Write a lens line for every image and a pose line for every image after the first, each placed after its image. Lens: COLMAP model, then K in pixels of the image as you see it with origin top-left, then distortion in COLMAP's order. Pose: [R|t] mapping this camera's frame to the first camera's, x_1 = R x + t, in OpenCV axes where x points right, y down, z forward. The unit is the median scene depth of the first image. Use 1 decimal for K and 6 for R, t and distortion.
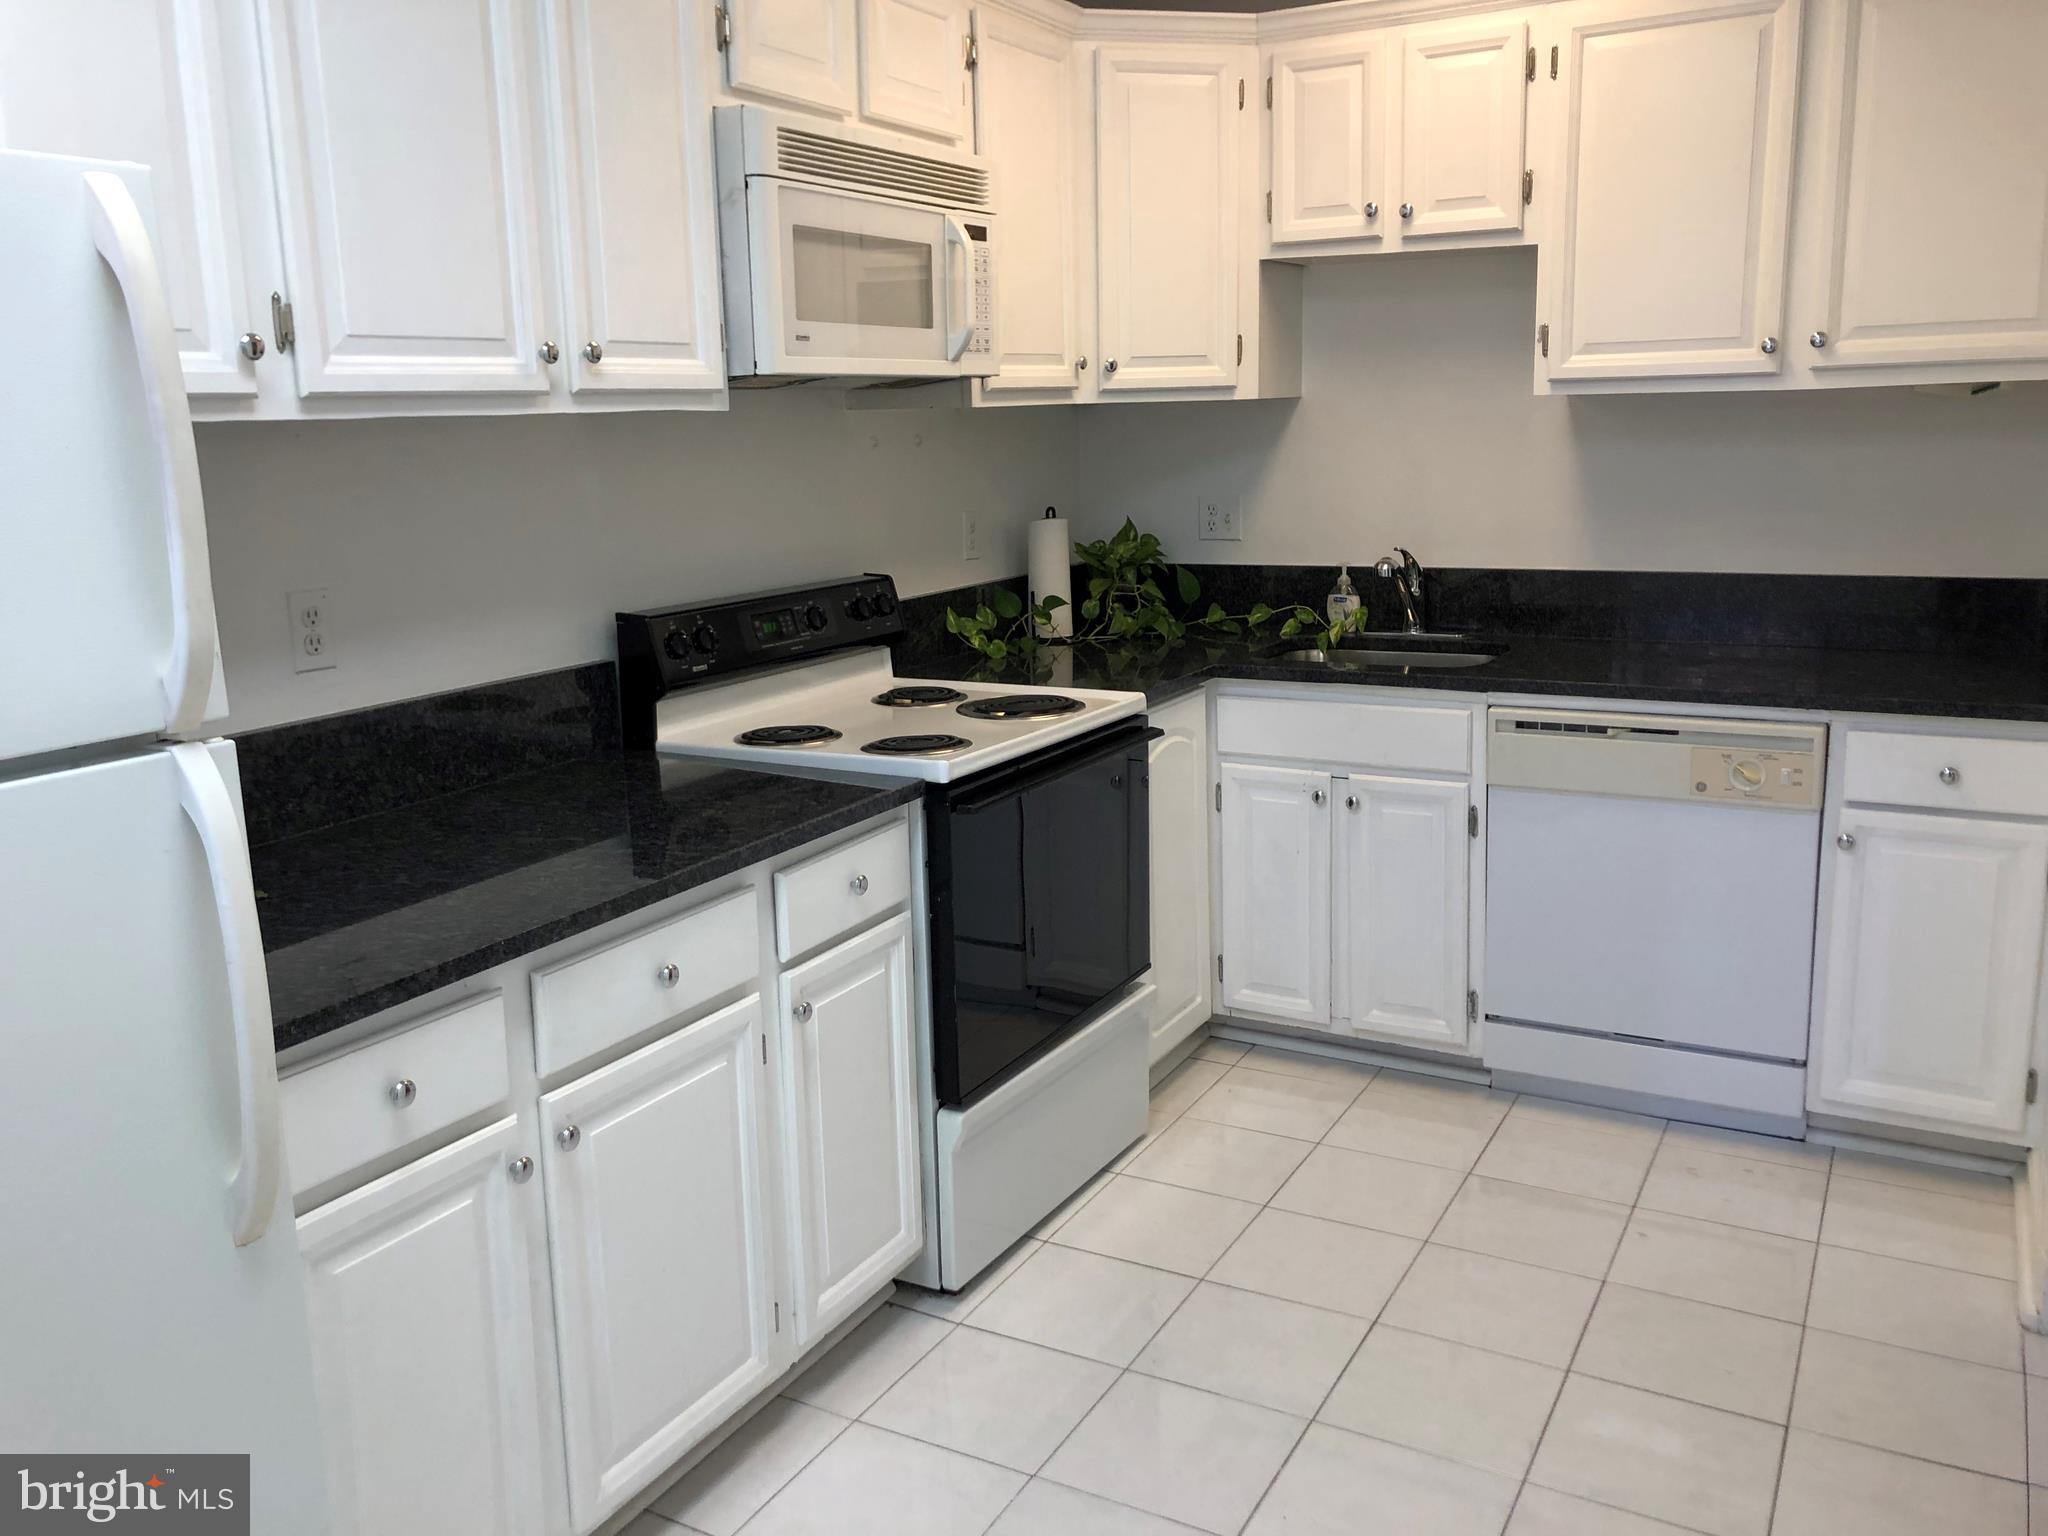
lens RADIAL K [[1673.6, 0, 1018.2], [0, 1673.6, 749.9], [0, 0, 1]] dist [0.071398, -0.131913]
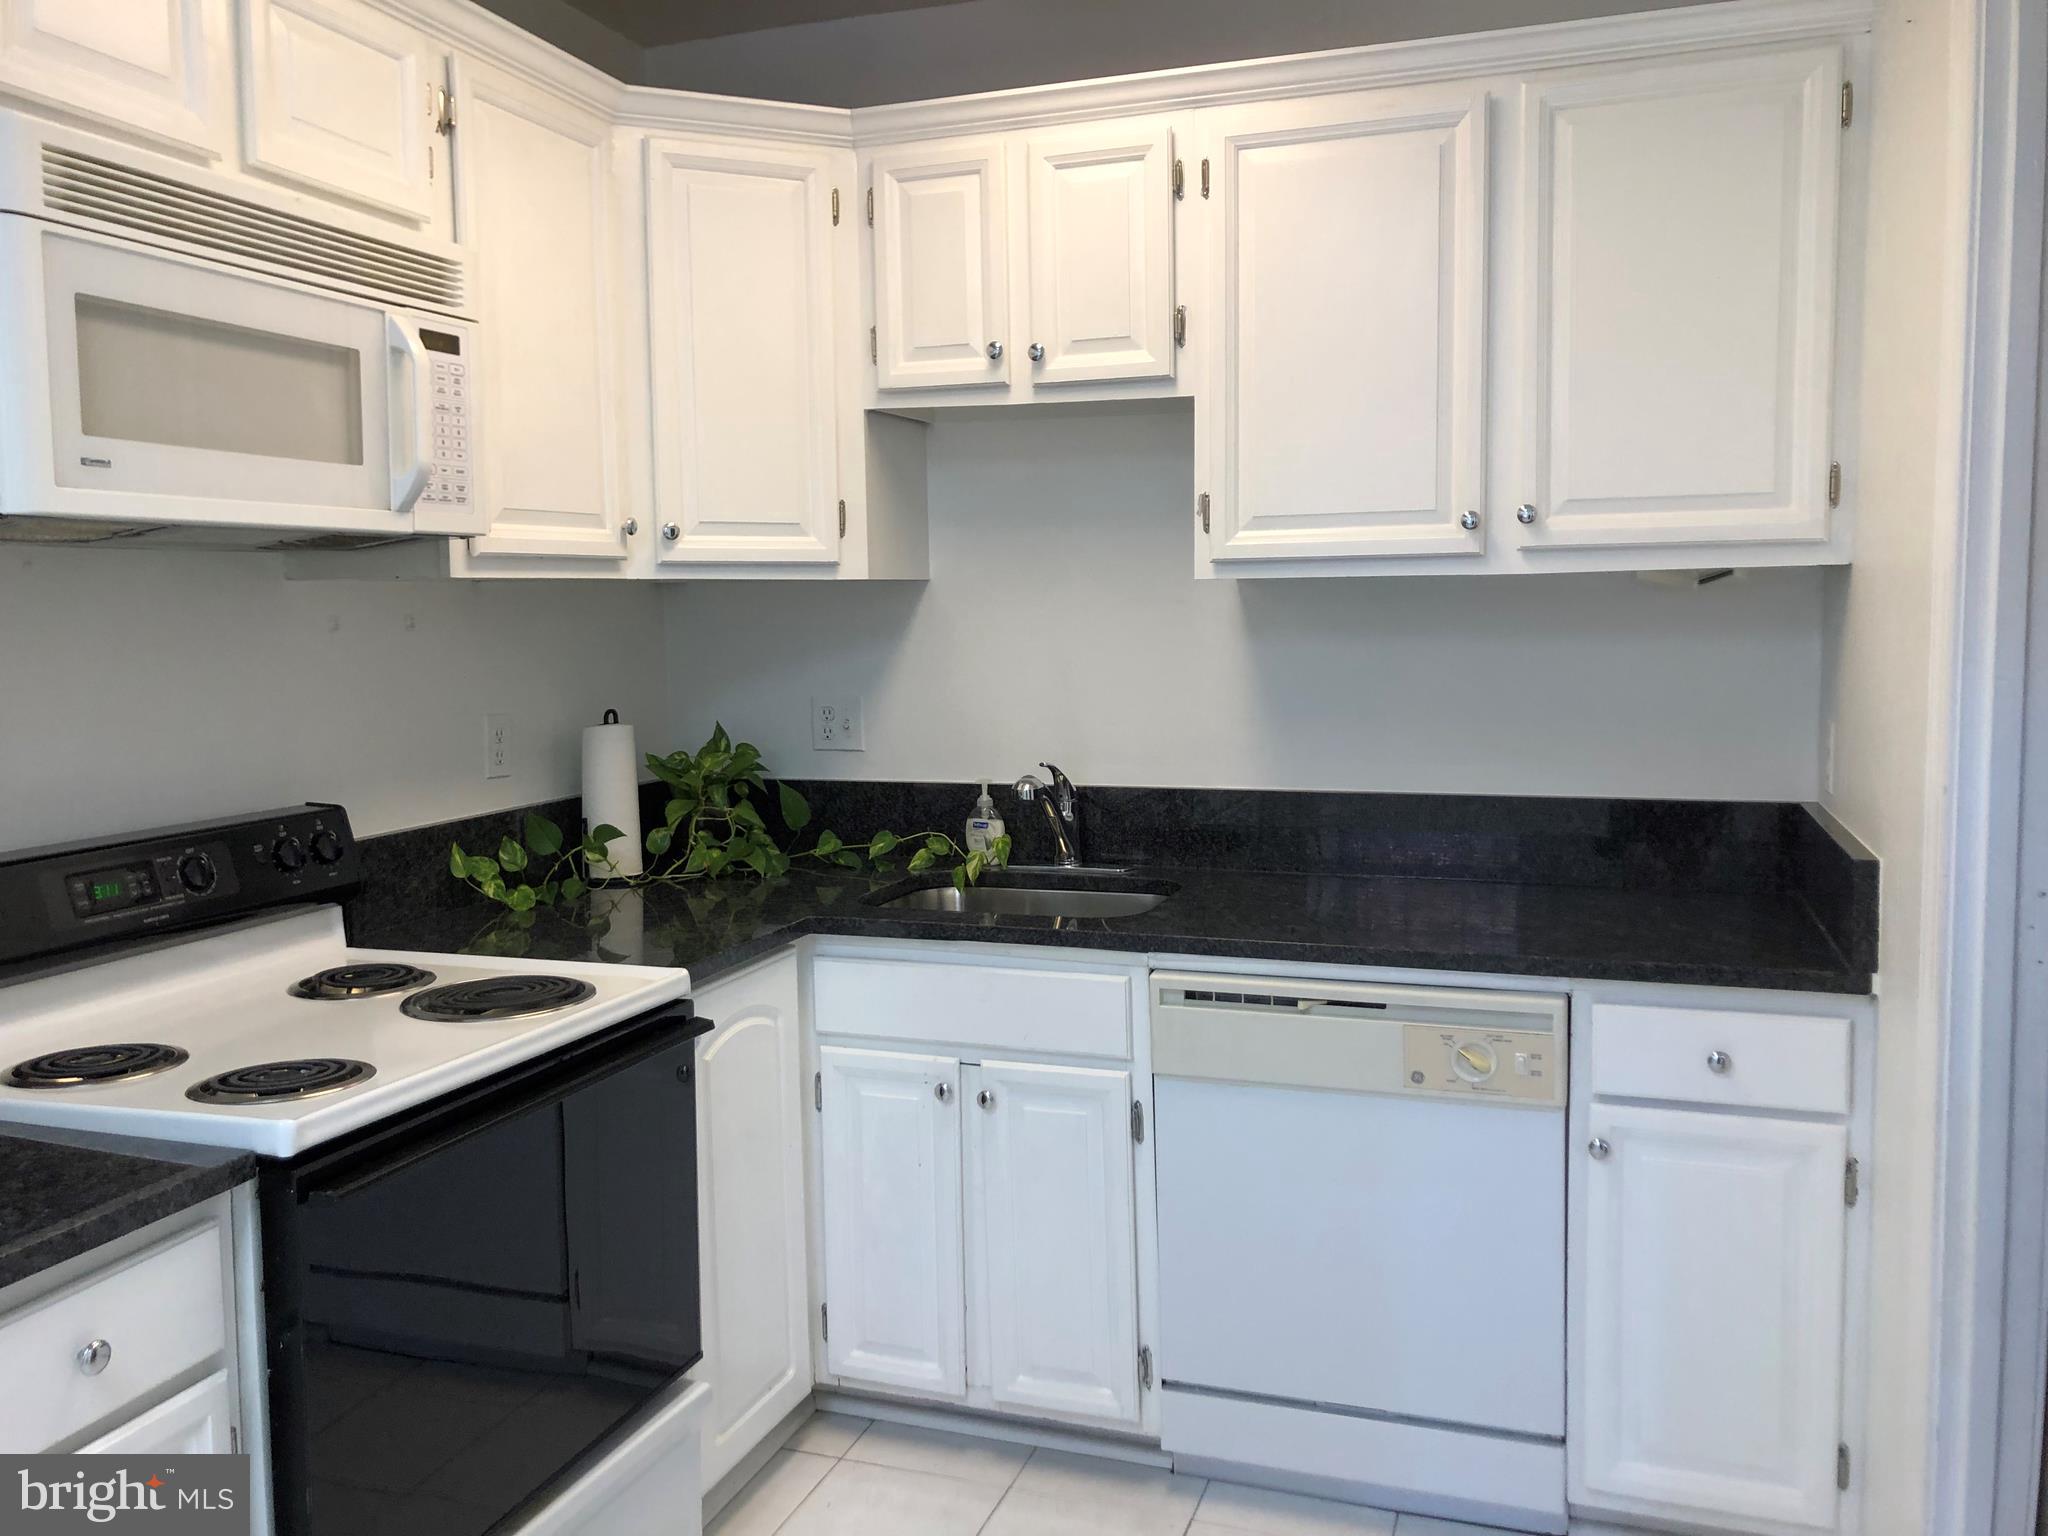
lens RADIAL K [[1698.1, 0, 1024.0], [0, 1698.1, 768.0], [0, 0, 1]] dist [0.142667, -0.328947]
pose [[0.984954, -0.004029, 0.172770, 0.083540], [0.022105, 0.994453, -0.102833, -0.037794], [-0.171397, 0.105105, 0.979579, 0.223274]]
